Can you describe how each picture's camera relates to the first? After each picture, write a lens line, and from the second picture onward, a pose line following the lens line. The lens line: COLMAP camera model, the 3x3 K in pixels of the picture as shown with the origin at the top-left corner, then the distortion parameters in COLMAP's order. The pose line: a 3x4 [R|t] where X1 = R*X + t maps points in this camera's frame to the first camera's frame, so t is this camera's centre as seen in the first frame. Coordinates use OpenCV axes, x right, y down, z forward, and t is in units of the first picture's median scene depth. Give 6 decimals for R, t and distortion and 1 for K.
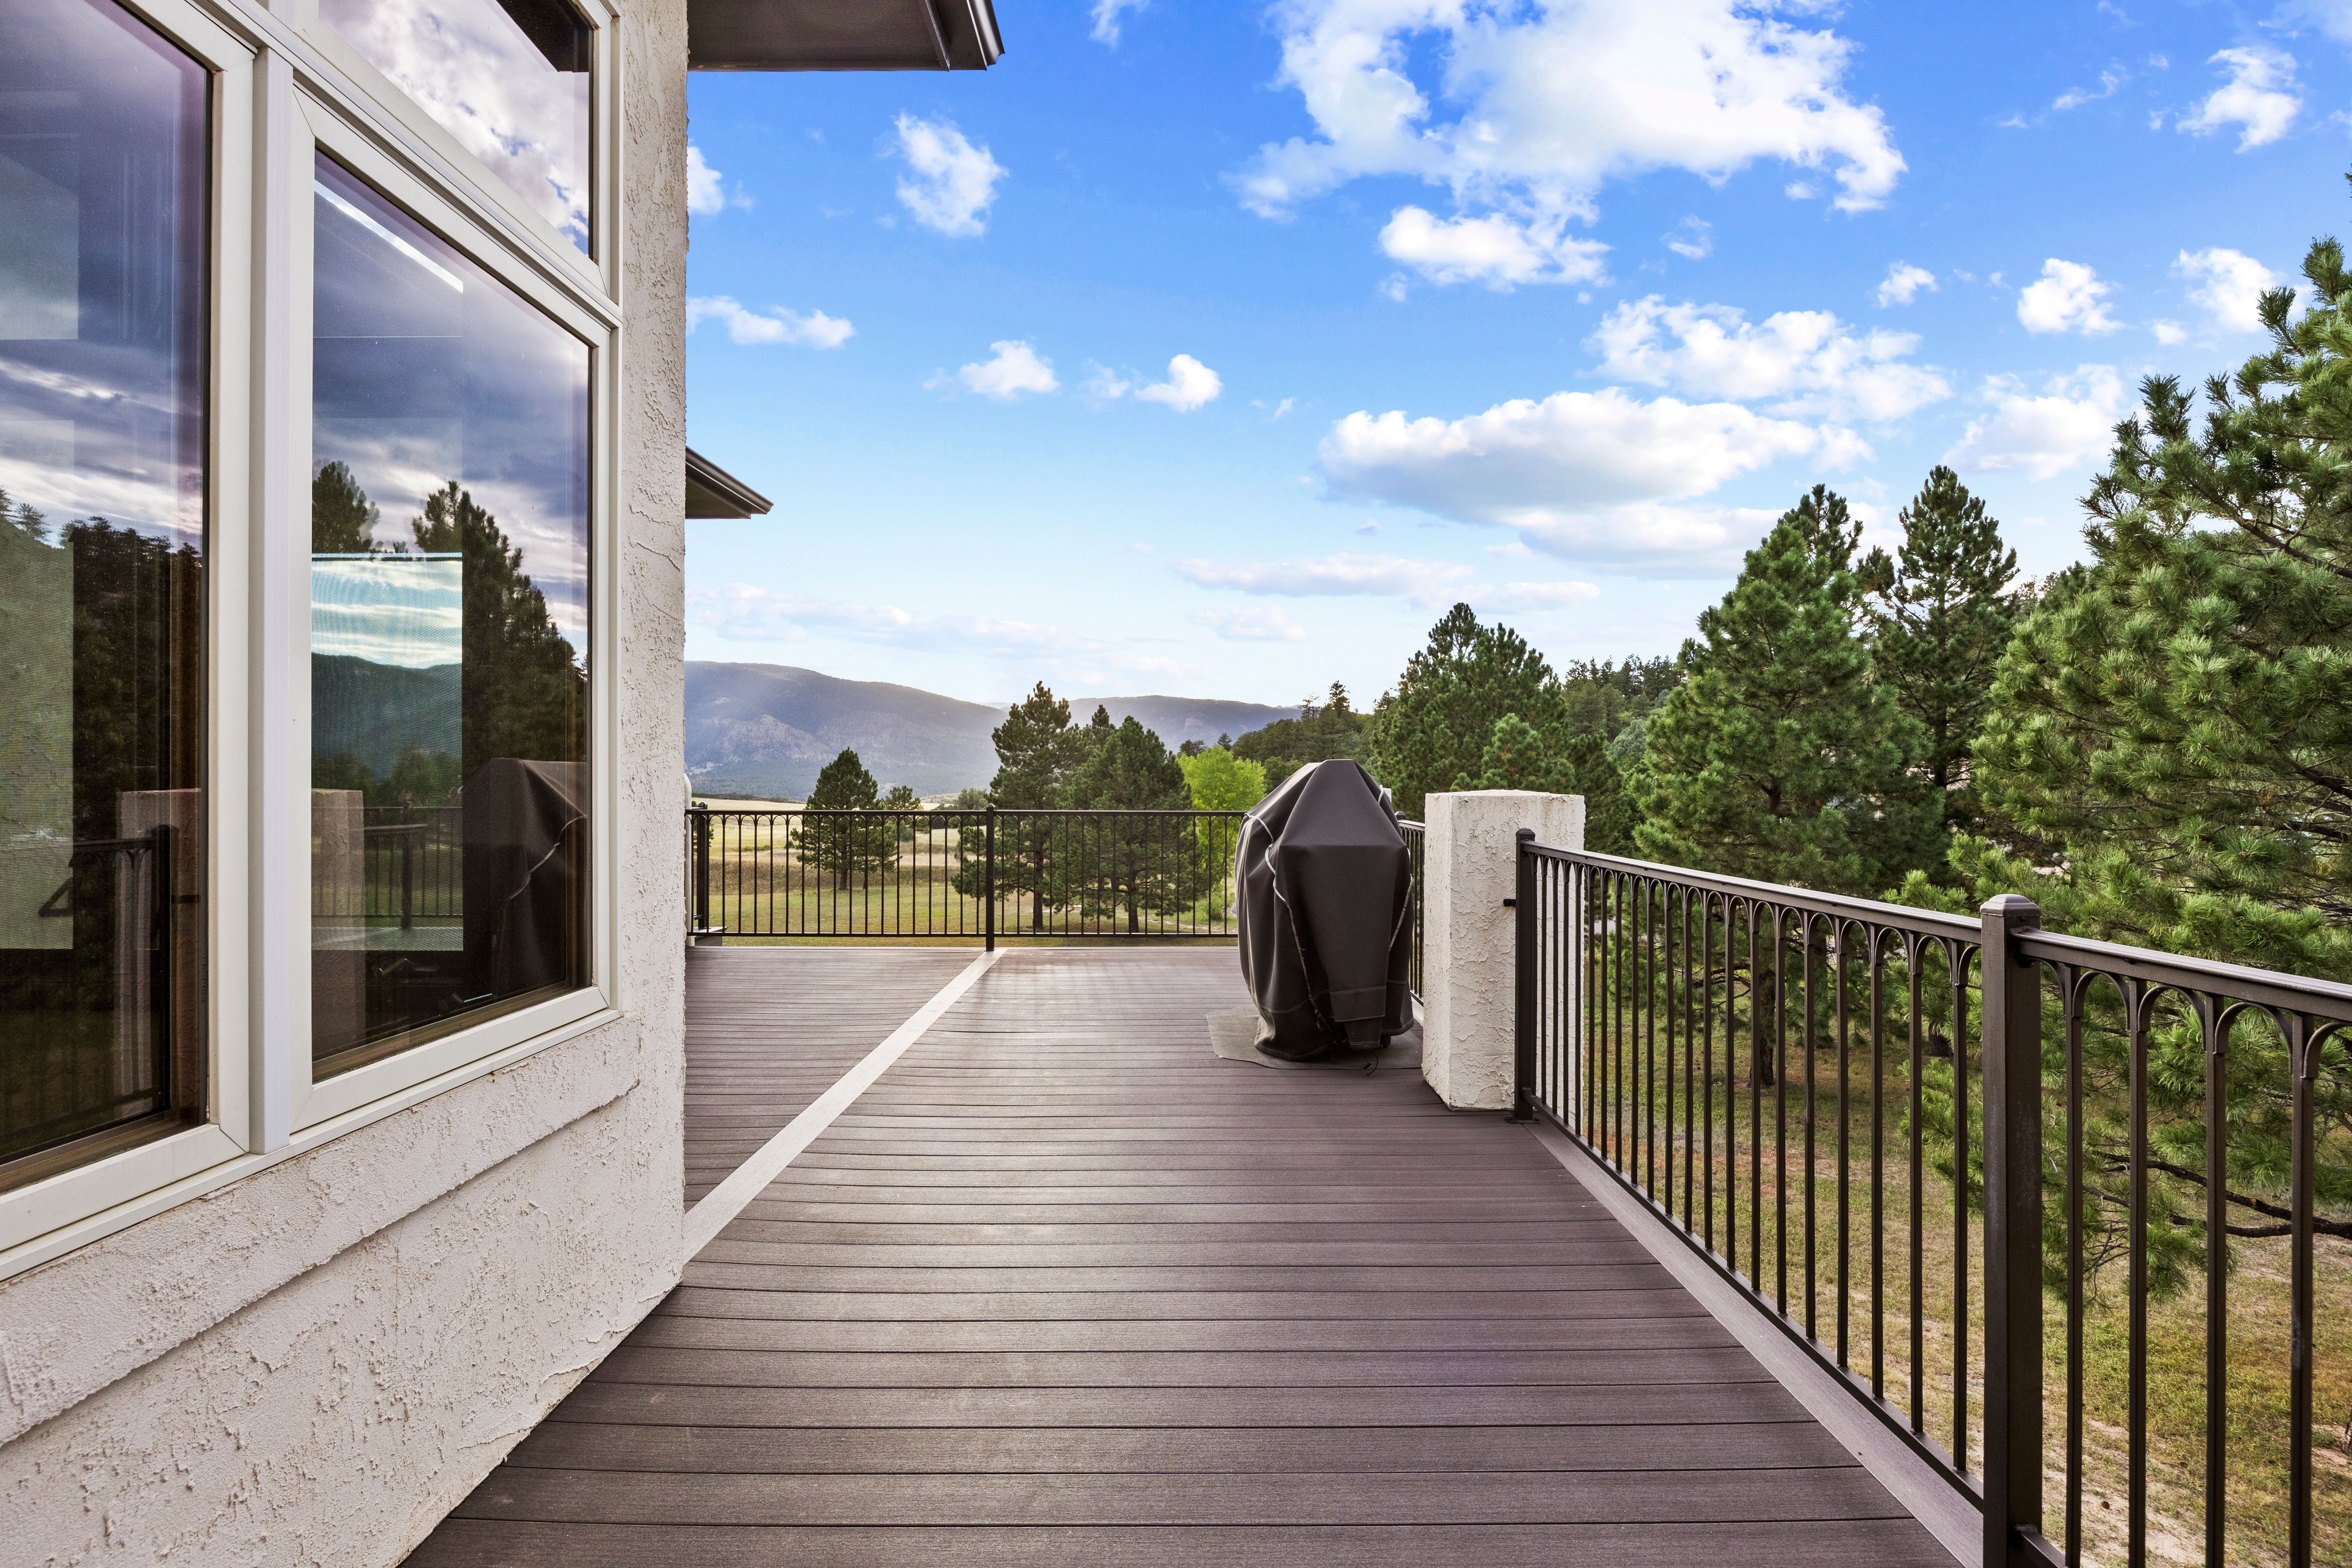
lens RADIAL K [[1213.5, 0, 1183.6], [0, 1213.5, 781.5], [0, 0, 1]] dist [0.000348, 0.001194]
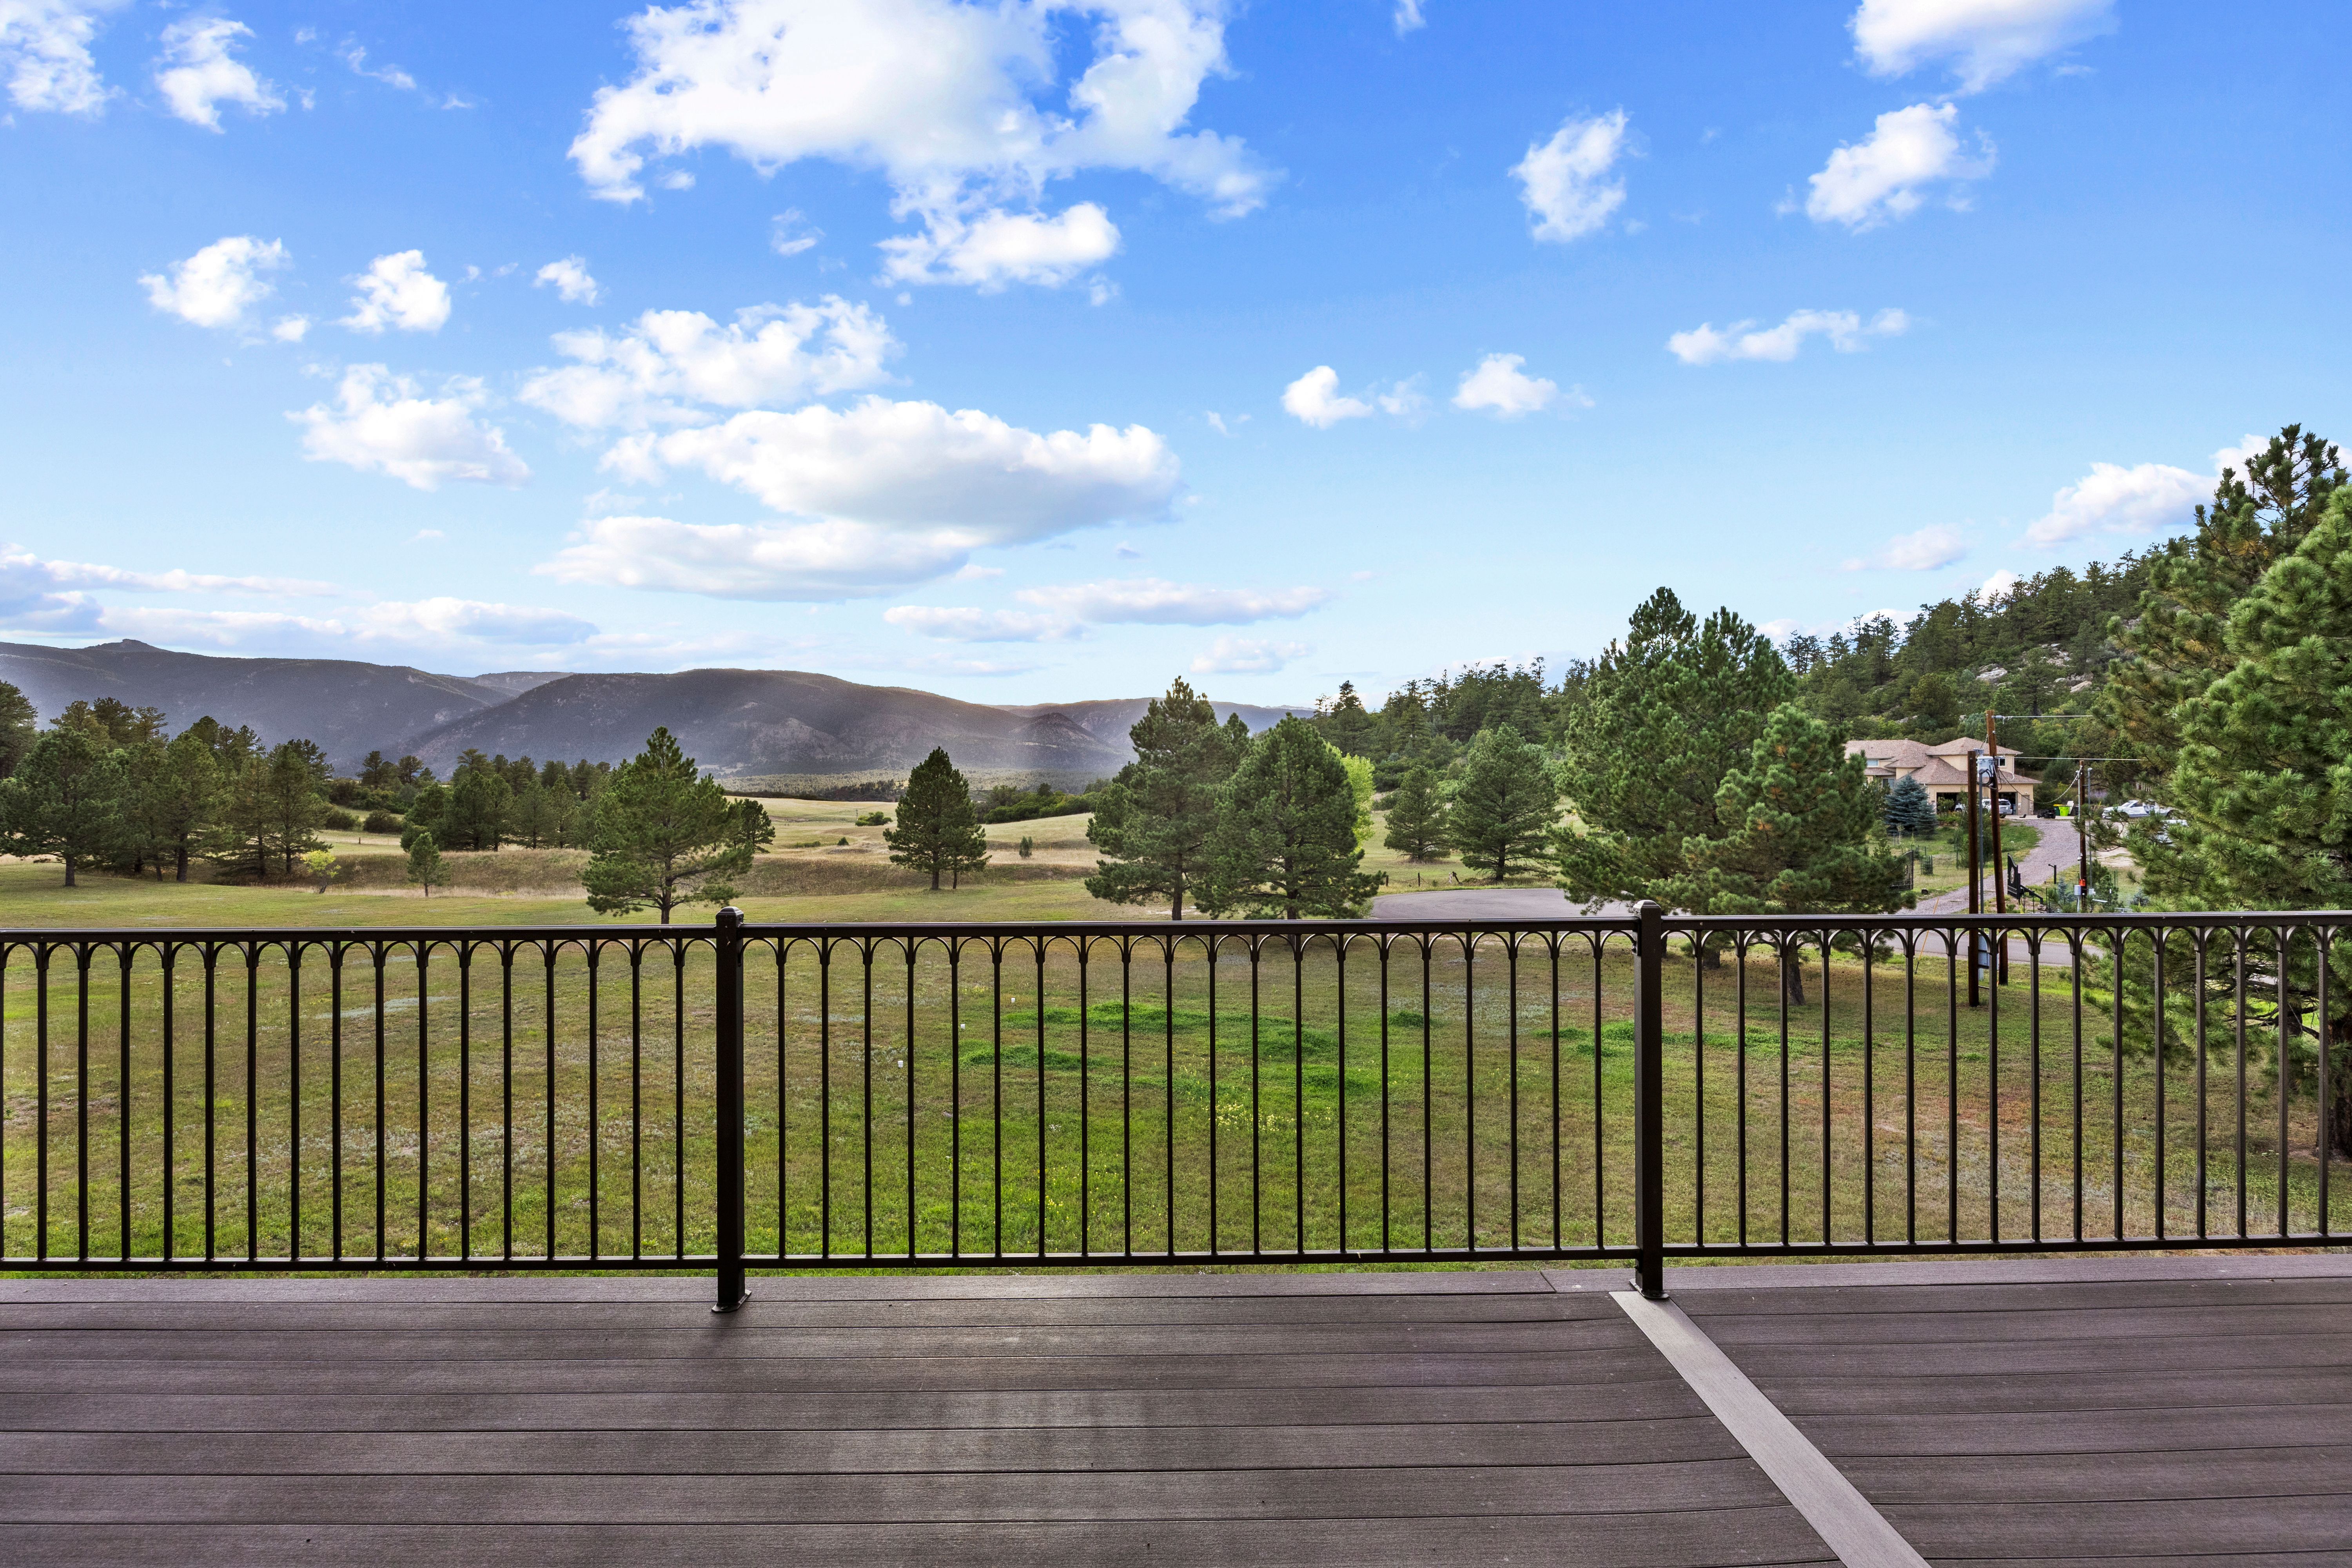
lens RADIAL K [[1133.9, 0, 1178.1], [0, 1133.9, 798.2], [0, 0, 1]] dist [-0.011249, 0.001365]
pose [[0.999971, -0.007257, -0.002416, -0.134260], [0.007301, 0.999797, 0.018759, -0.003395], [0.002279, -0.018776, 0.999821, 0.121640]]
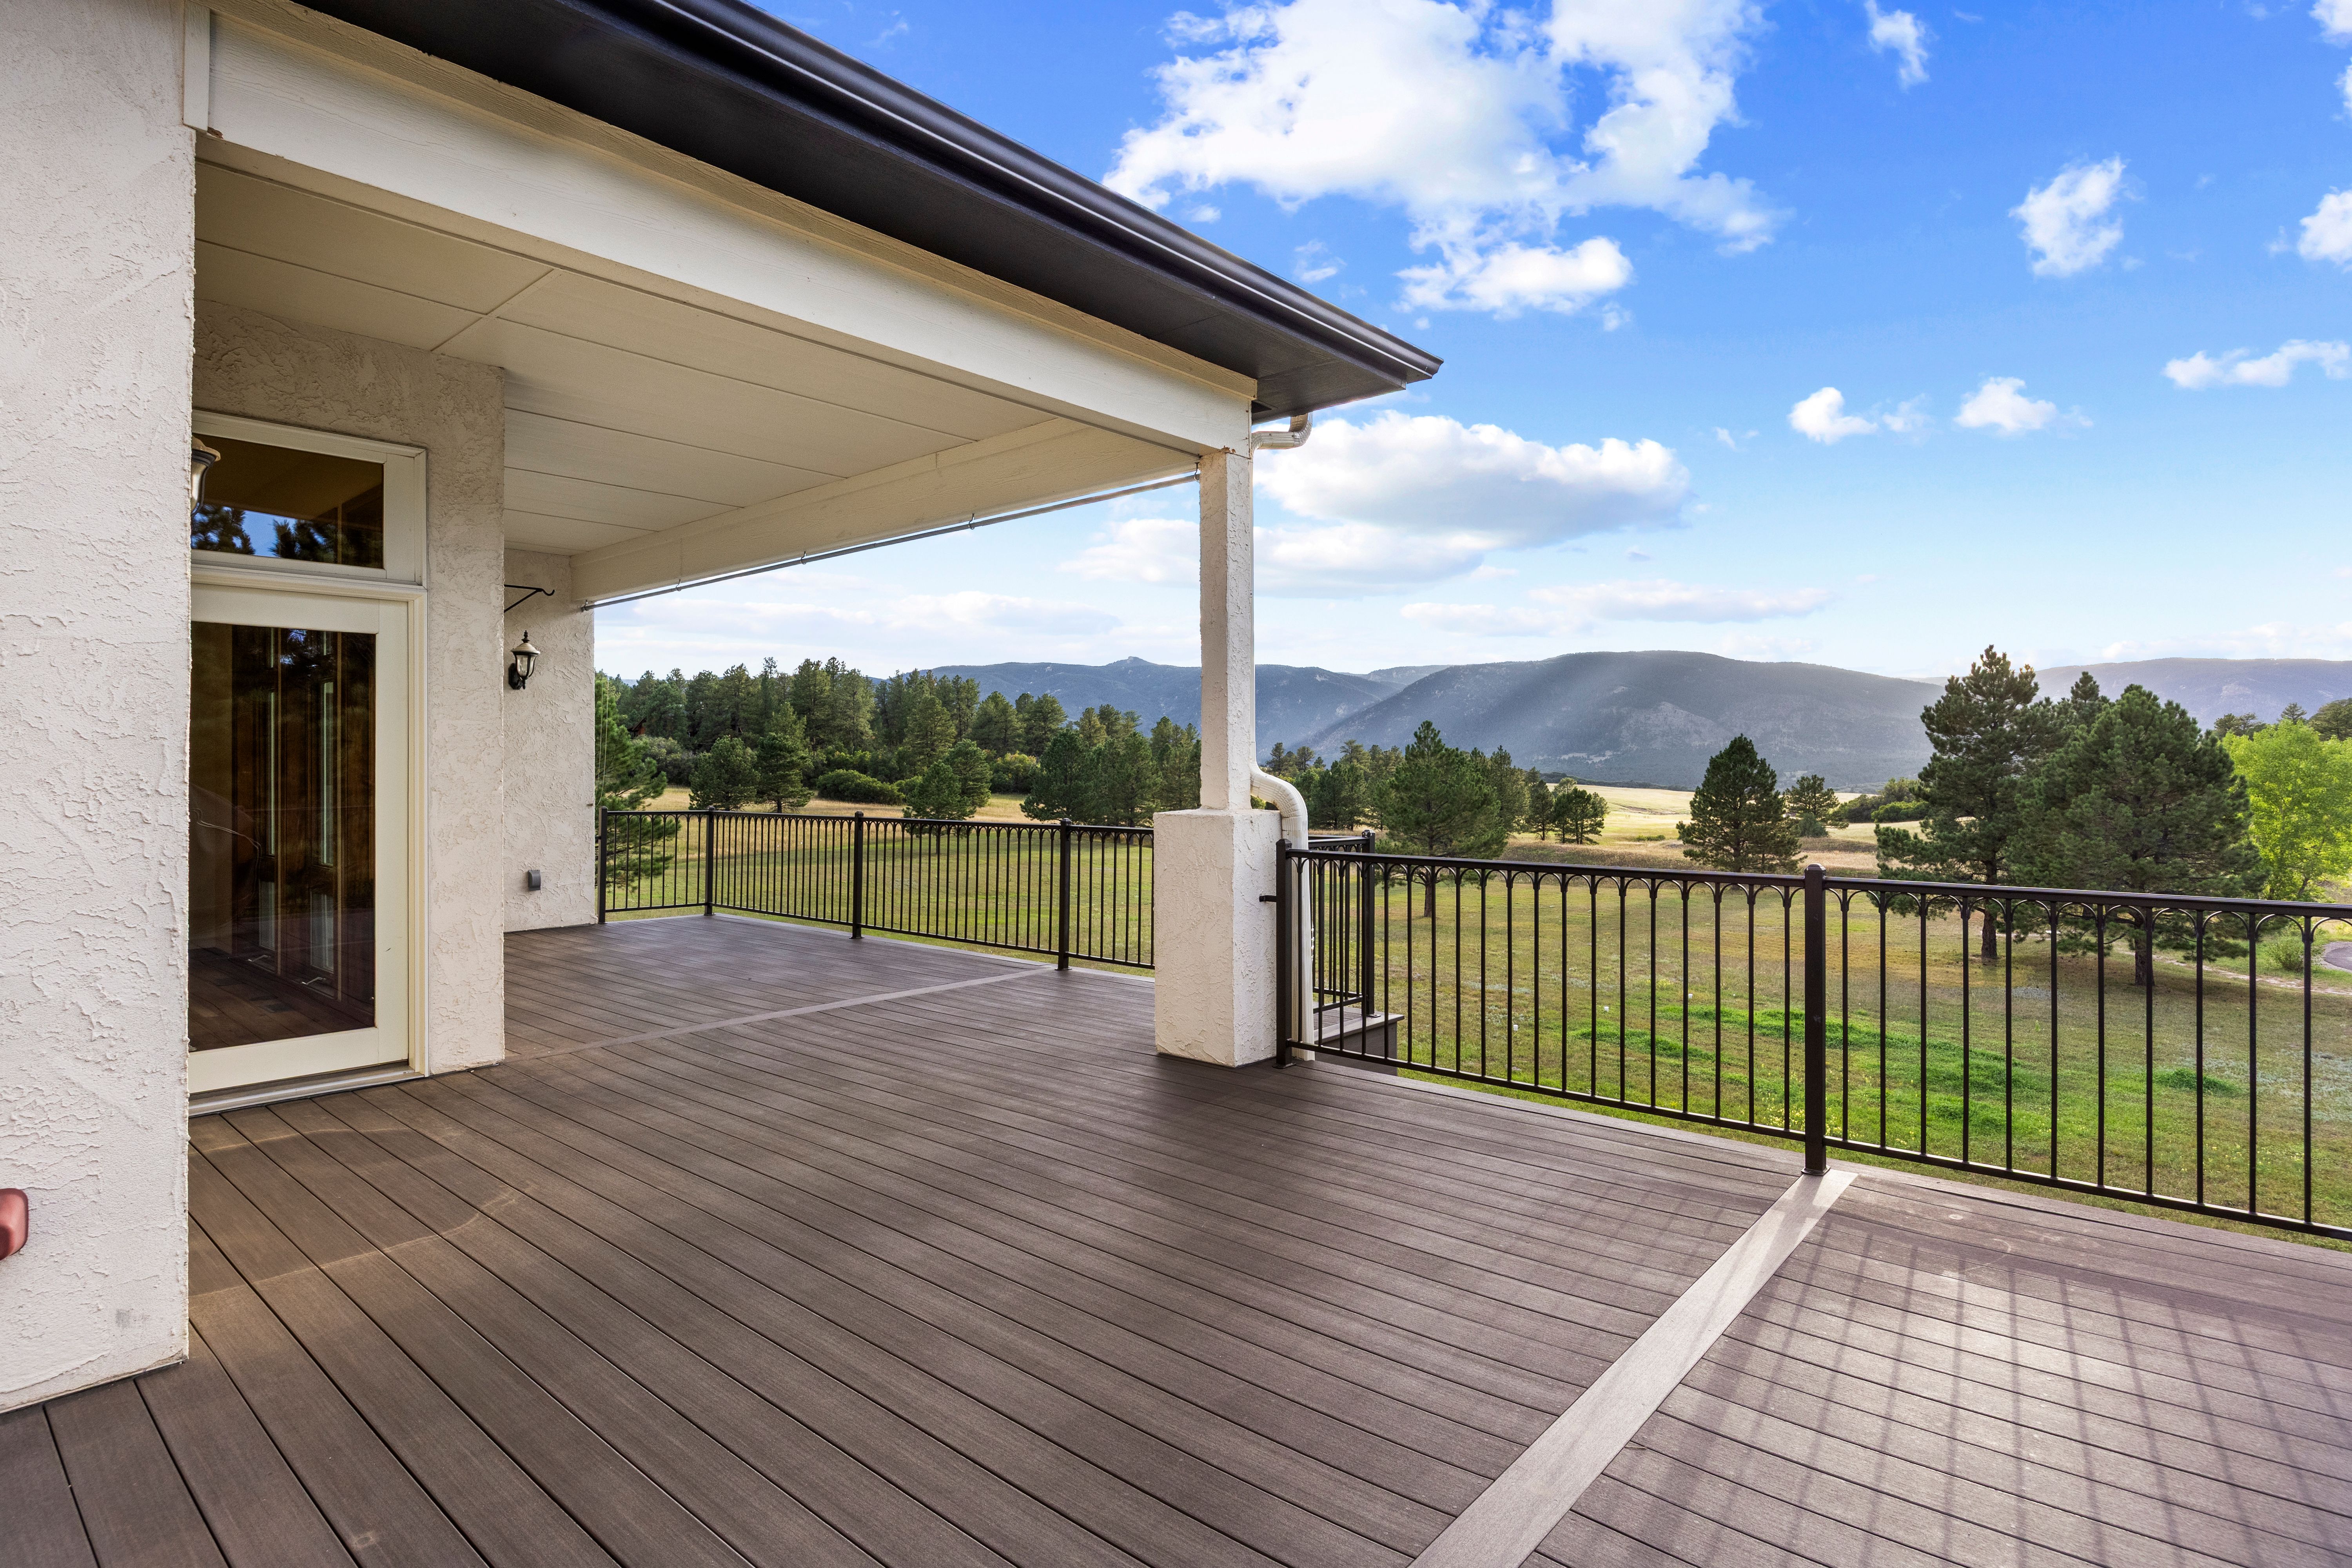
lens RADIAL K [[1213.5, 0, 1193.4], [0, 1213.5, 765.2], [0, 0, 1]] dist [0.000348, 0.001194]
pose [[0.763608, -0.004516, -0.645665, -0.005610], [0.002325, 0.999988, -0.004245, -0.002932], [0.645676, 0.001740, 0.763609, 0.071815]]
